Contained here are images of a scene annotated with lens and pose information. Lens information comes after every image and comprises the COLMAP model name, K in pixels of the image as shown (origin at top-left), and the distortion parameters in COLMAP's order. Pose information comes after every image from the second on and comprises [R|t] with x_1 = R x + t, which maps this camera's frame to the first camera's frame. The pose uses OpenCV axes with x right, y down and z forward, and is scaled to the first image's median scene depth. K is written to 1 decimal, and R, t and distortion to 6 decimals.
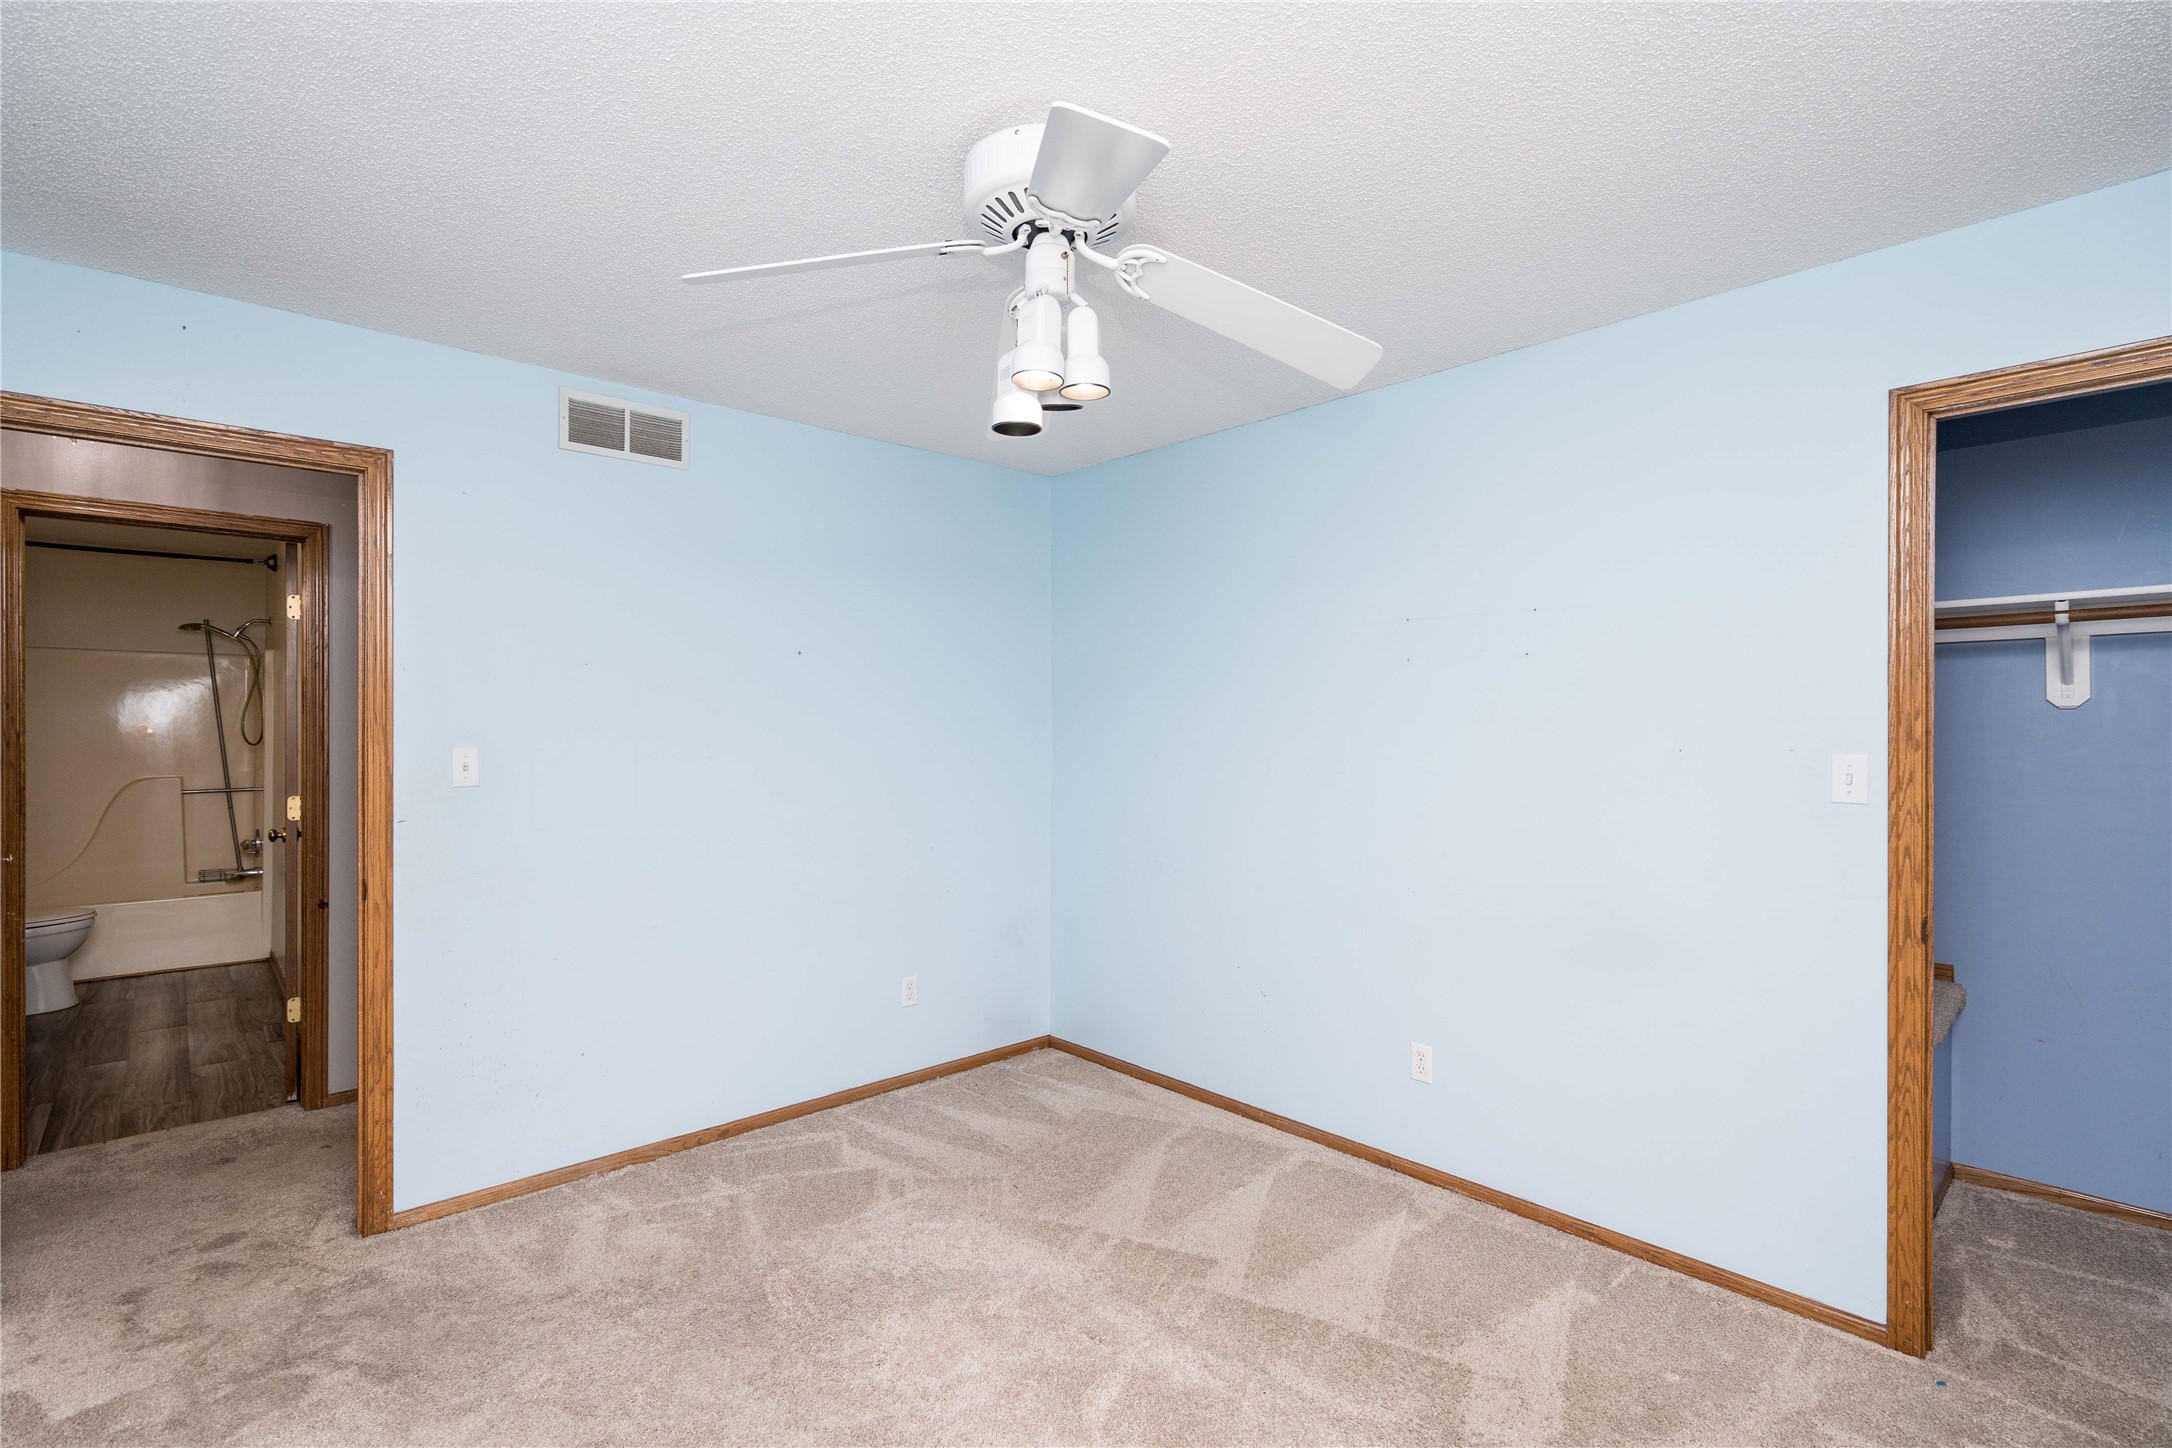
lens RADIAL K [[1010.9, 0, 1078.9], [0, 1010.9, 720.0], [0, 0, 1]] dist [-0.001425, 0.000799]
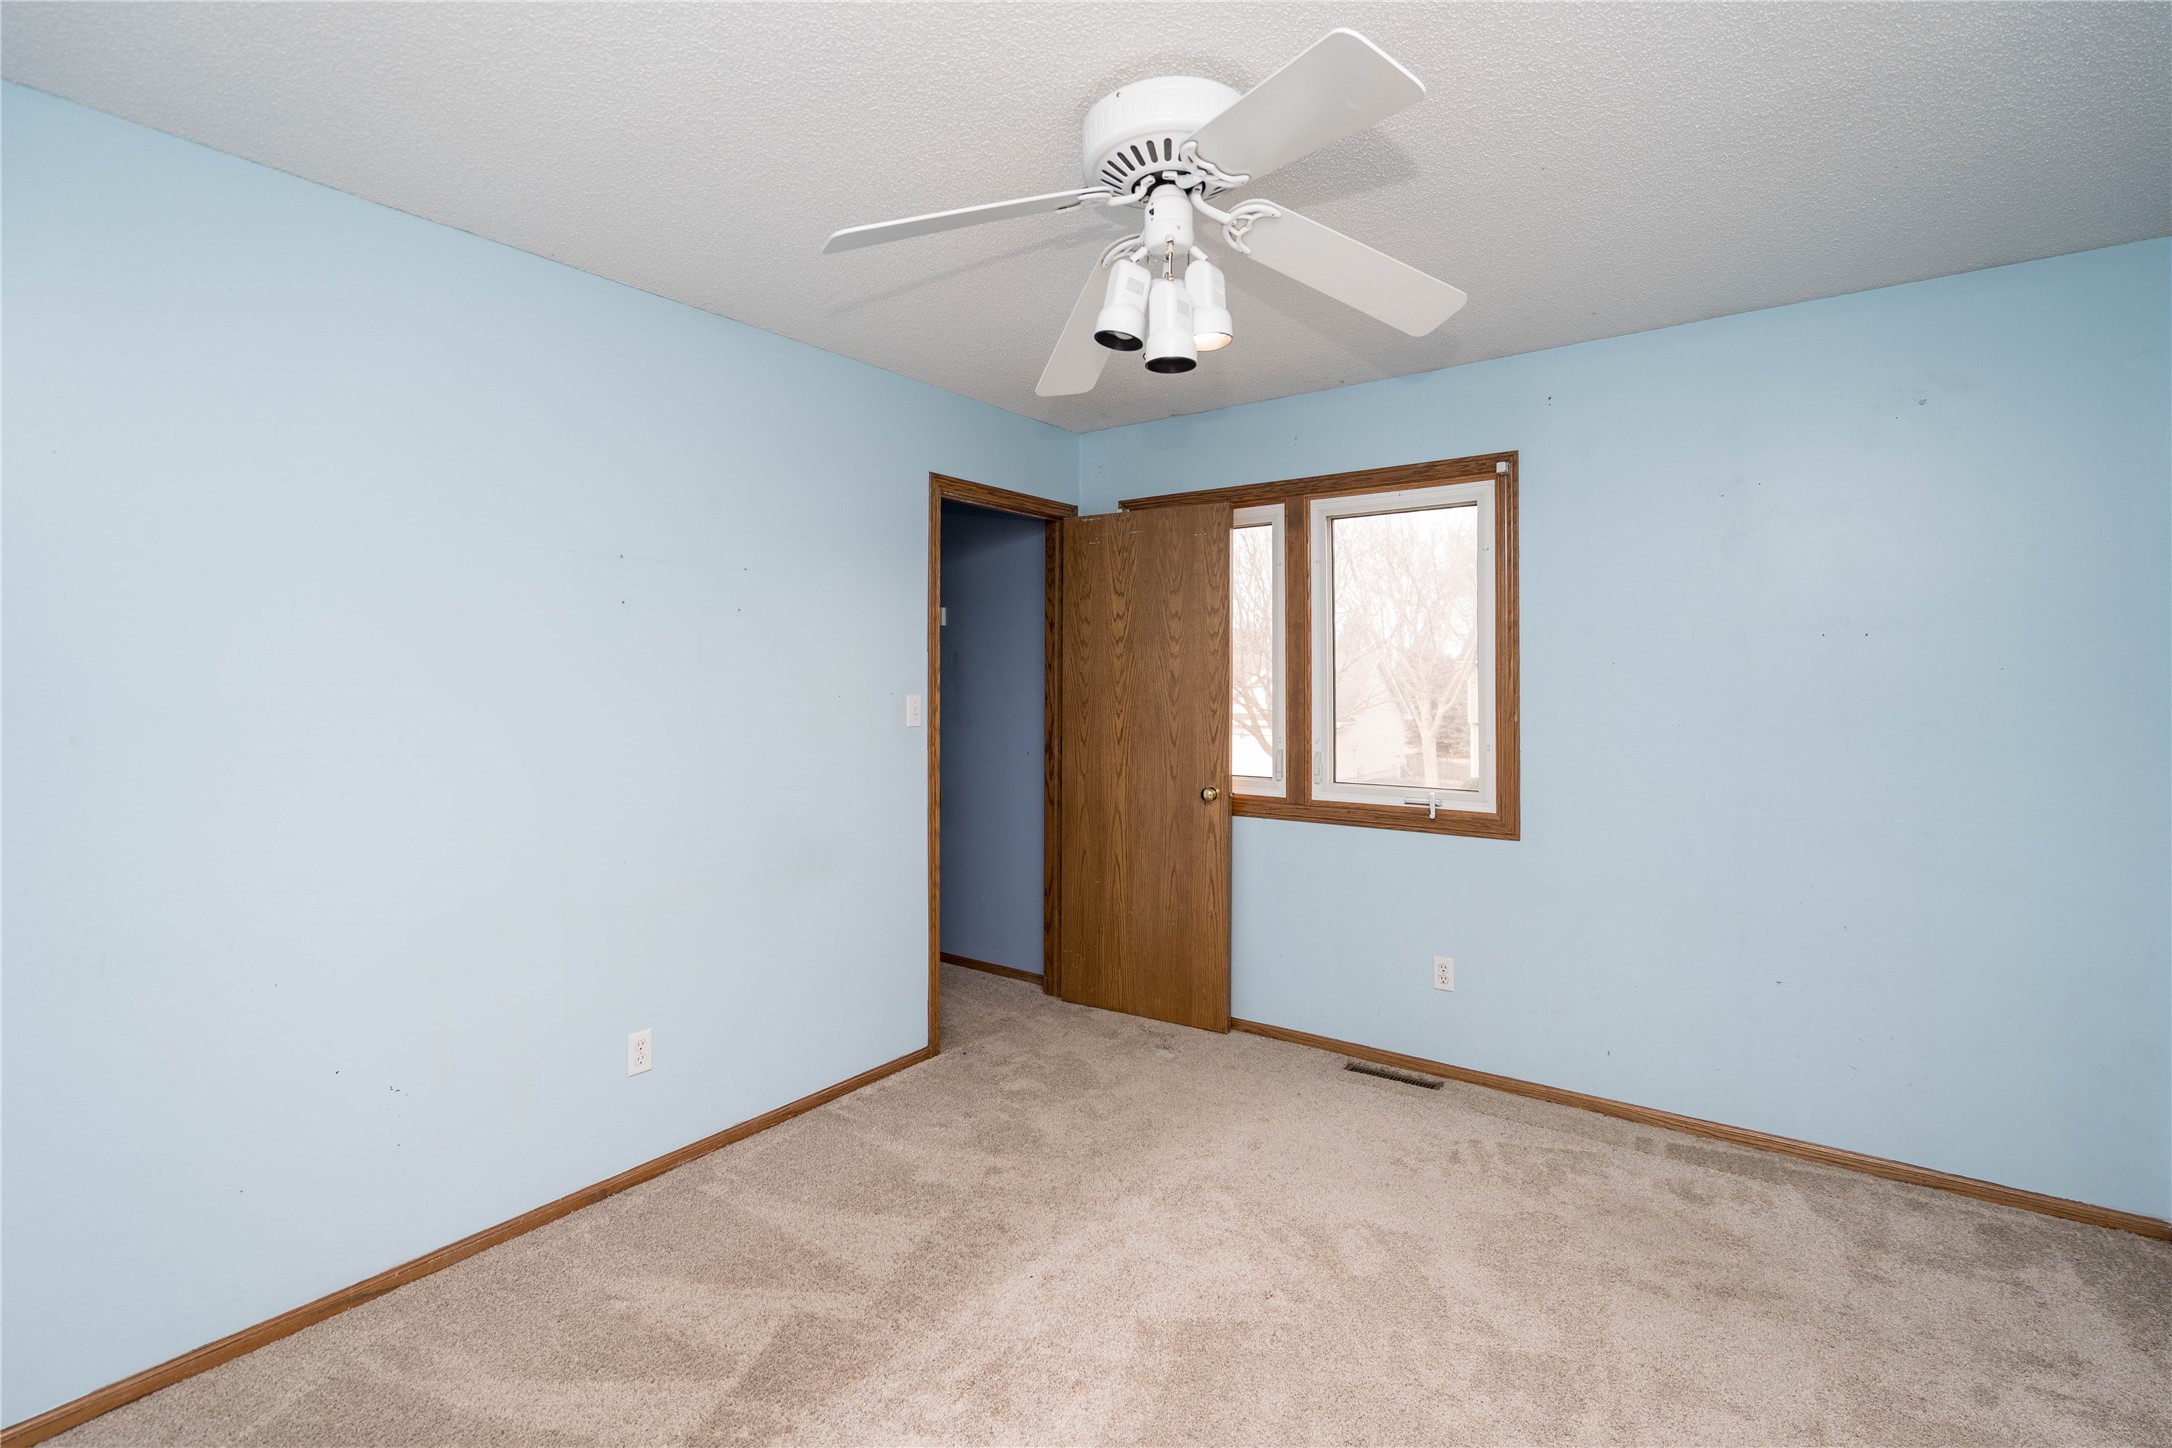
lens RADIAL K [[1039.6, 0, 1085.5], [0, 1039.6, 697.5], [0, 0, 1]] dist [0.000375, 0.000313]
pose [[-0.229491, -0.019853, 0.973108, -0.825664], [-0.008307, 0.999795, 0.018438, 0.003752], [-0.973275, -0.003852, -0.229609, 1.062616]]
